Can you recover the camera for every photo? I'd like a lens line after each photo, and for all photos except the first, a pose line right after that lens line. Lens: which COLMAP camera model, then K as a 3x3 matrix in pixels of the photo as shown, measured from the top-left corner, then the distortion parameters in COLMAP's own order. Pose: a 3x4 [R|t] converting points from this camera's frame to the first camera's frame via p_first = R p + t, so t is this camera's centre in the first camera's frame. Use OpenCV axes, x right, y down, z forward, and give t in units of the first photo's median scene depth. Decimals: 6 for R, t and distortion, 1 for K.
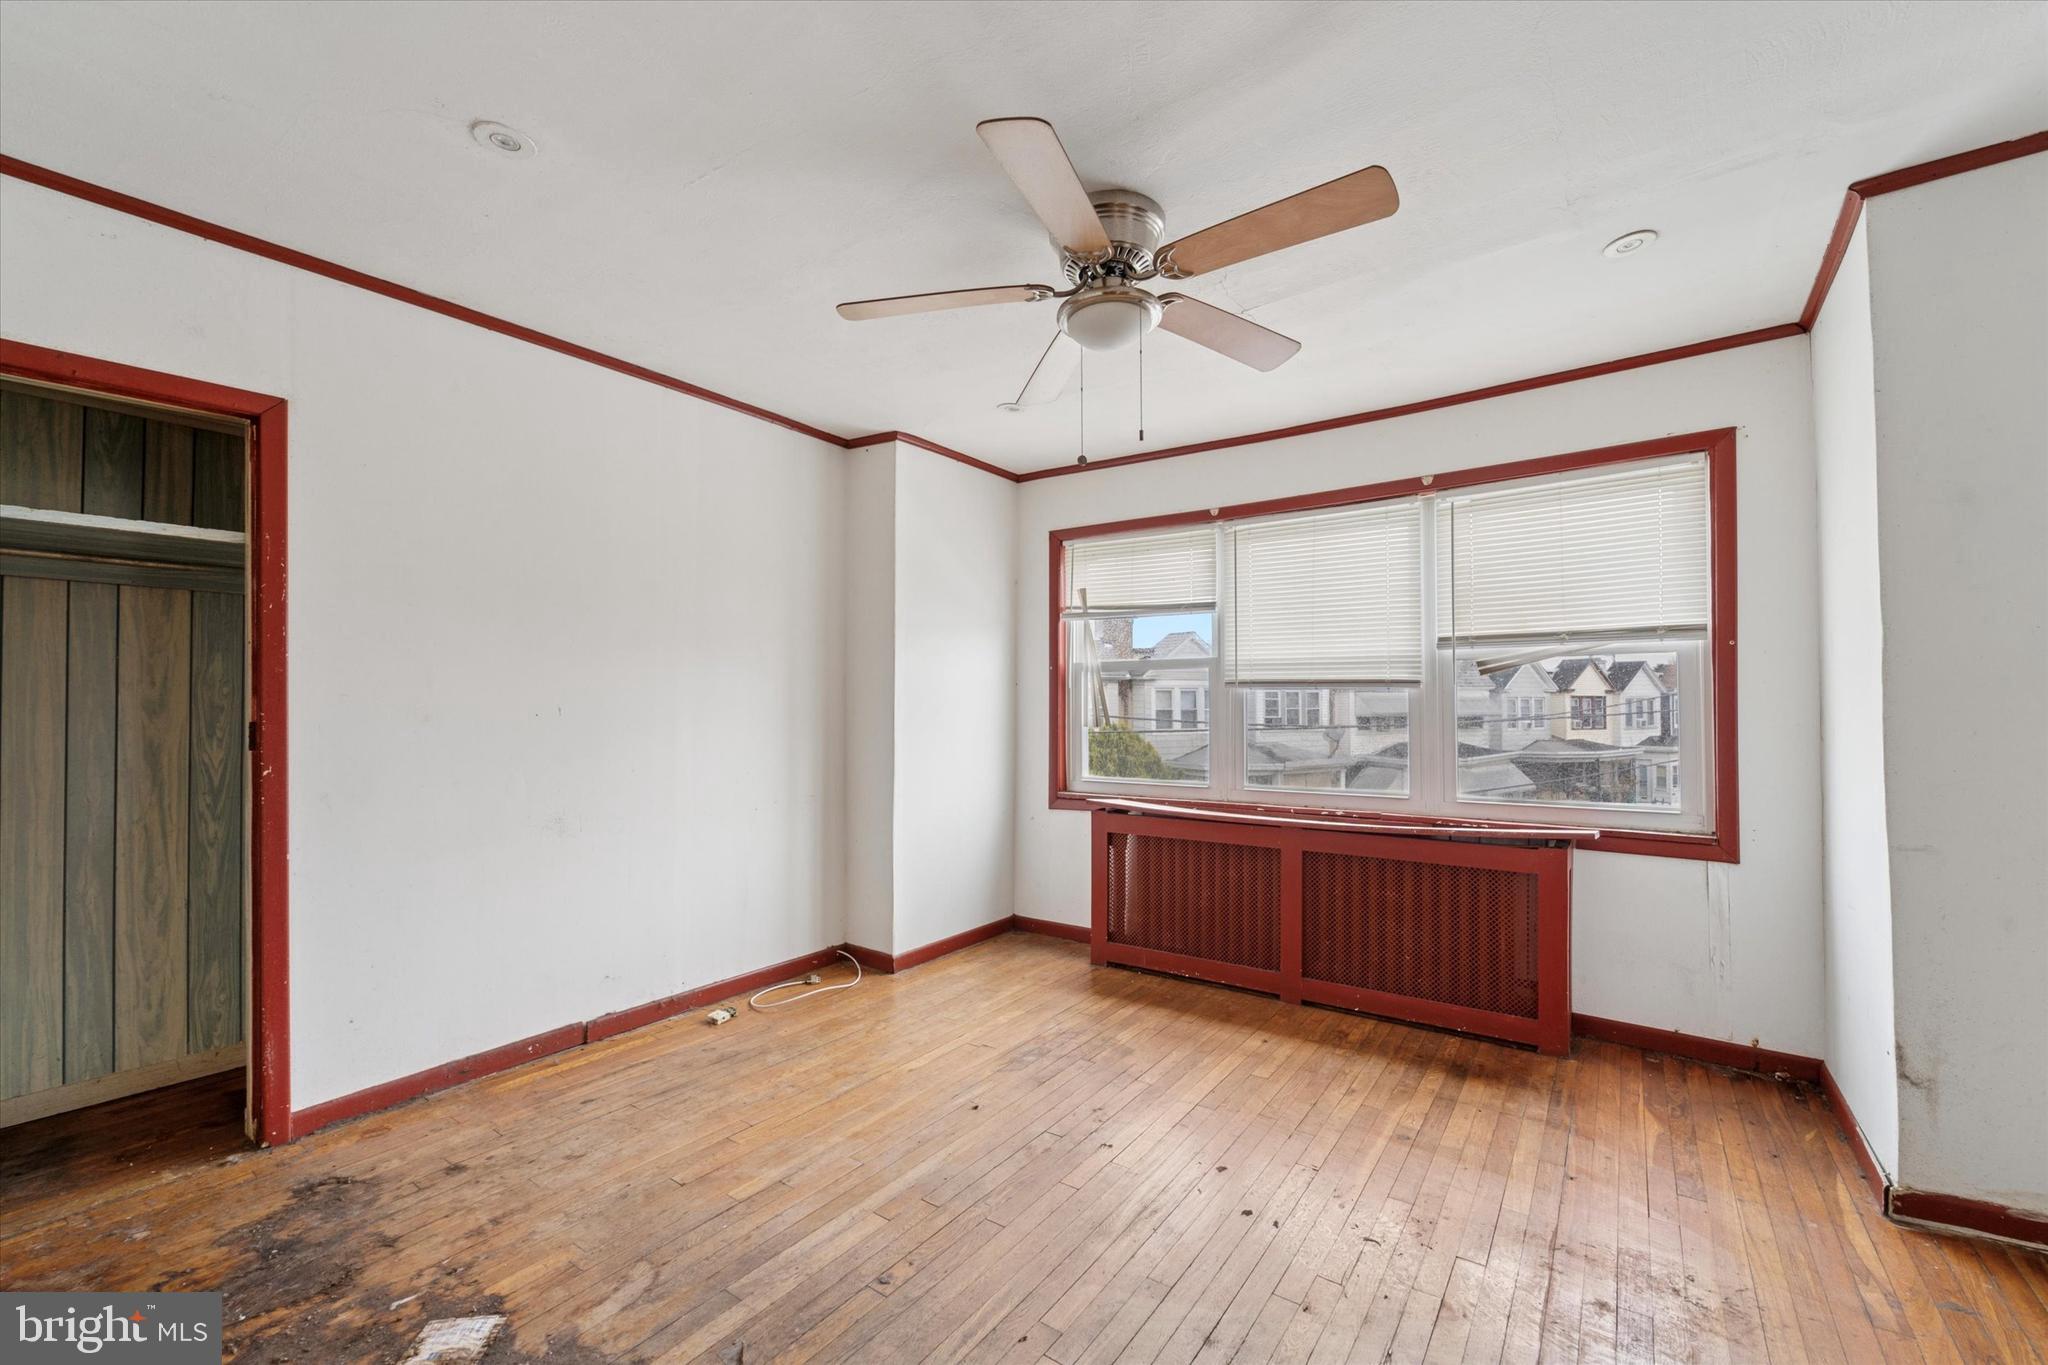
lens RADIAL K [[837.8, 0, 1035.2], [0, 837.8, 689.6], [0, 0, 1]] dist [-0.004748, -0.000412]
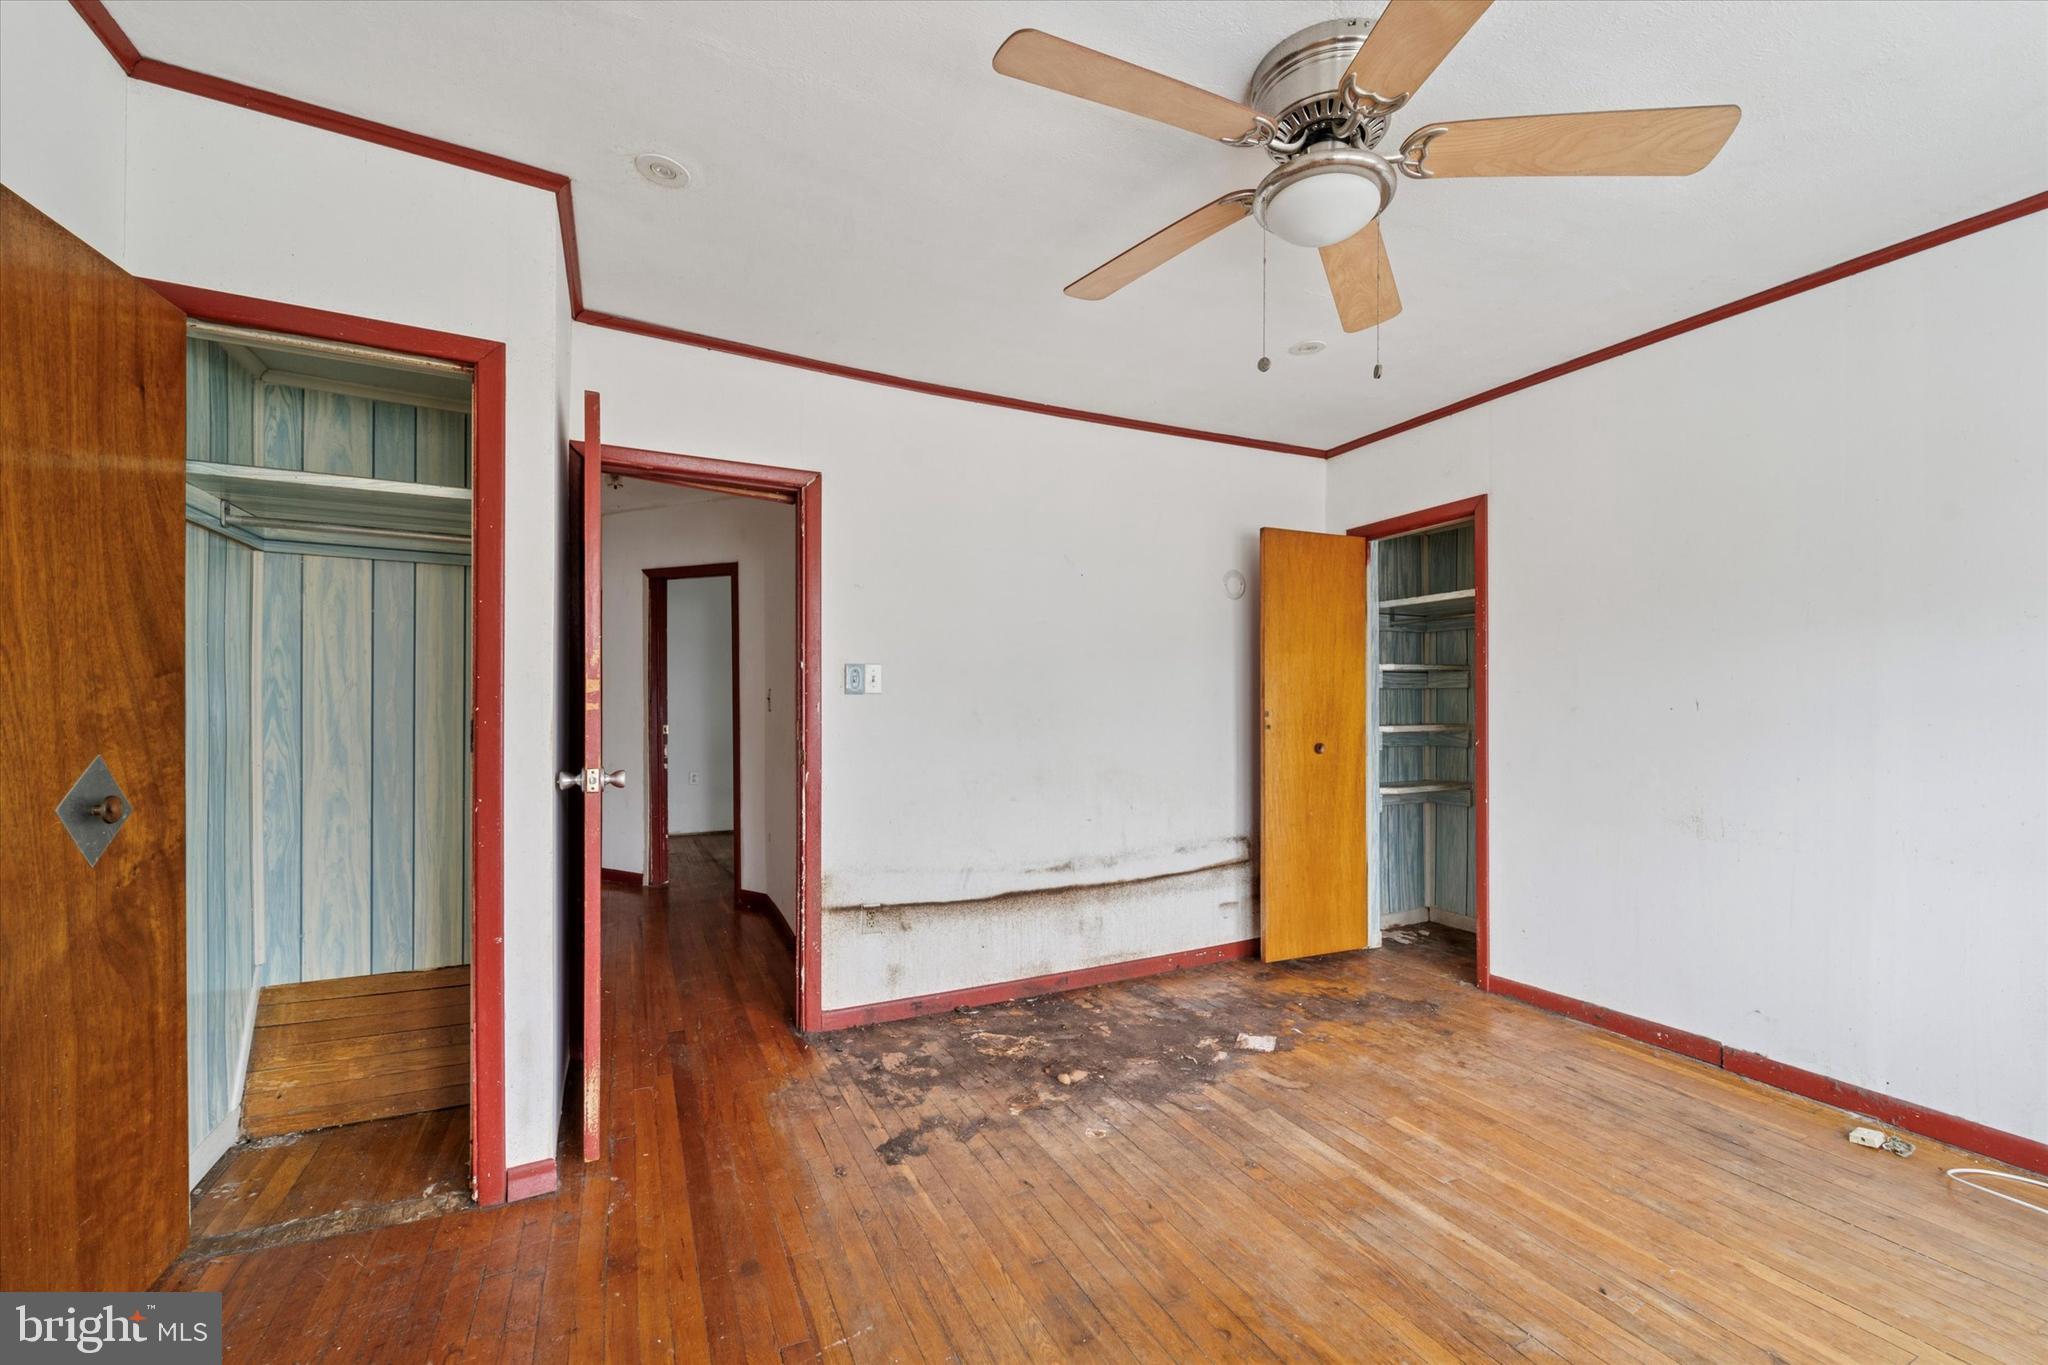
lens RADIAL K [[837.8, 0, 1032.5], [0, 837.8, 697.1], [0, 0, 1]] dist [-0.004748, -0.000412]
pose [[-0.473413, -0.002379, -0.880837, 0.761928], [0.017923, 0.999763, -0.012333, 0.017316], [0.880658, -0.021626, -0.473258, 0.941564]]
